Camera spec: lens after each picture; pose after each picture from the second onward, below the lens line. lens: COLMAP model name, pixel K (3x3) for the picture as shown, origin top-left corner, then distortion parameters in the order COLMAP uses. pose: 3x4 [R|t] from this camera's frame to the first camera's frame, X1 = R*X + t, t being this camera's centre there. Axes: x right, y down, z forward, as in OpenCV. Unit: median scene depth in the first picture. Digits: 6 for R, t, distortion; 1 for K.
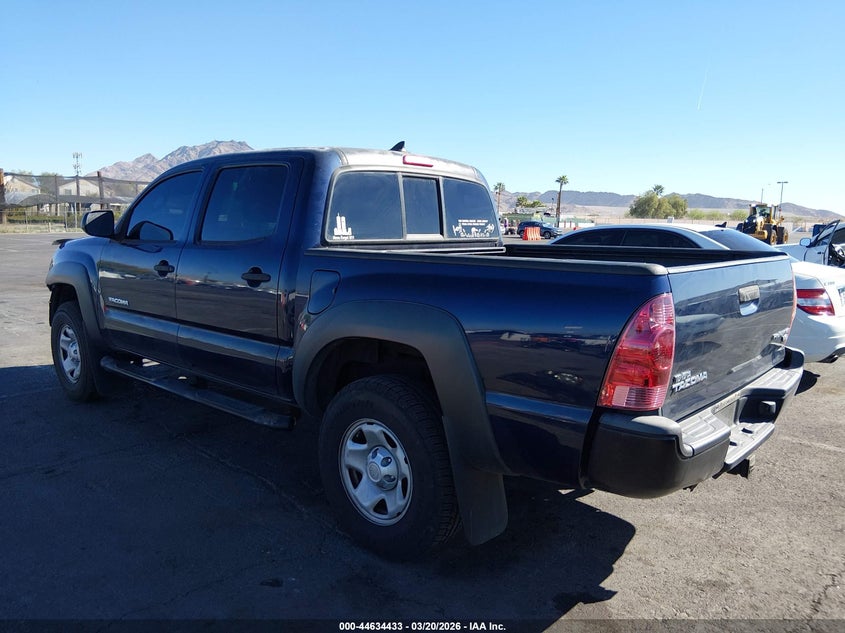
lens RADIAL K [[651.9, 0, 420.0], [0, 651.9, 315.4], [0, 0, 1]] dist [0.004343, 0.004389]
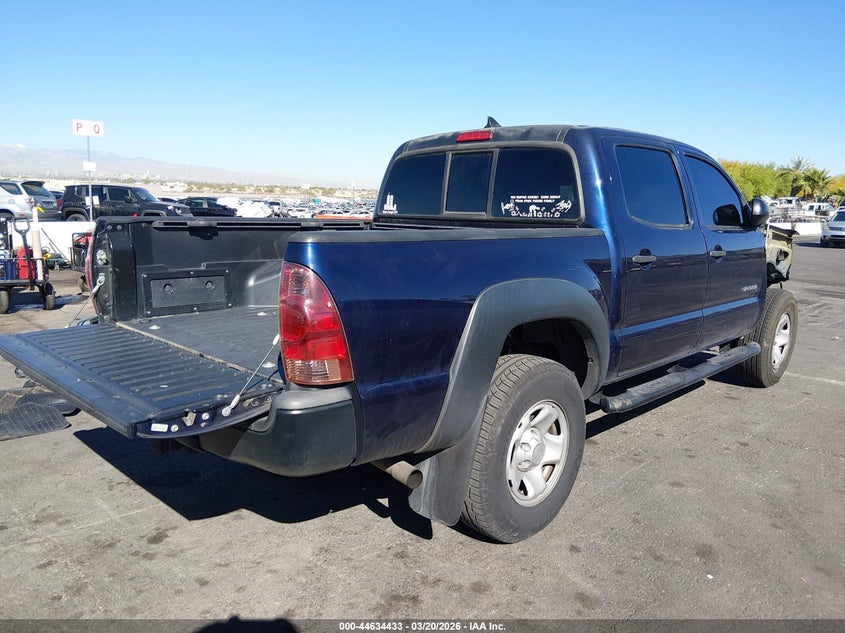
lens RADIAL K [[651.9, 0, 420.0], [0, 651.9, 315.4], [0, 0, 1]] dist [0.004343, 0.004389]
pose [[-0.029217, 0.154855, -0.987505, 0.943645], [-0.154584, 0.975341, 0.157521, -0.109216], [0.987548, 0.157255, -0.004558, 0.906762]]
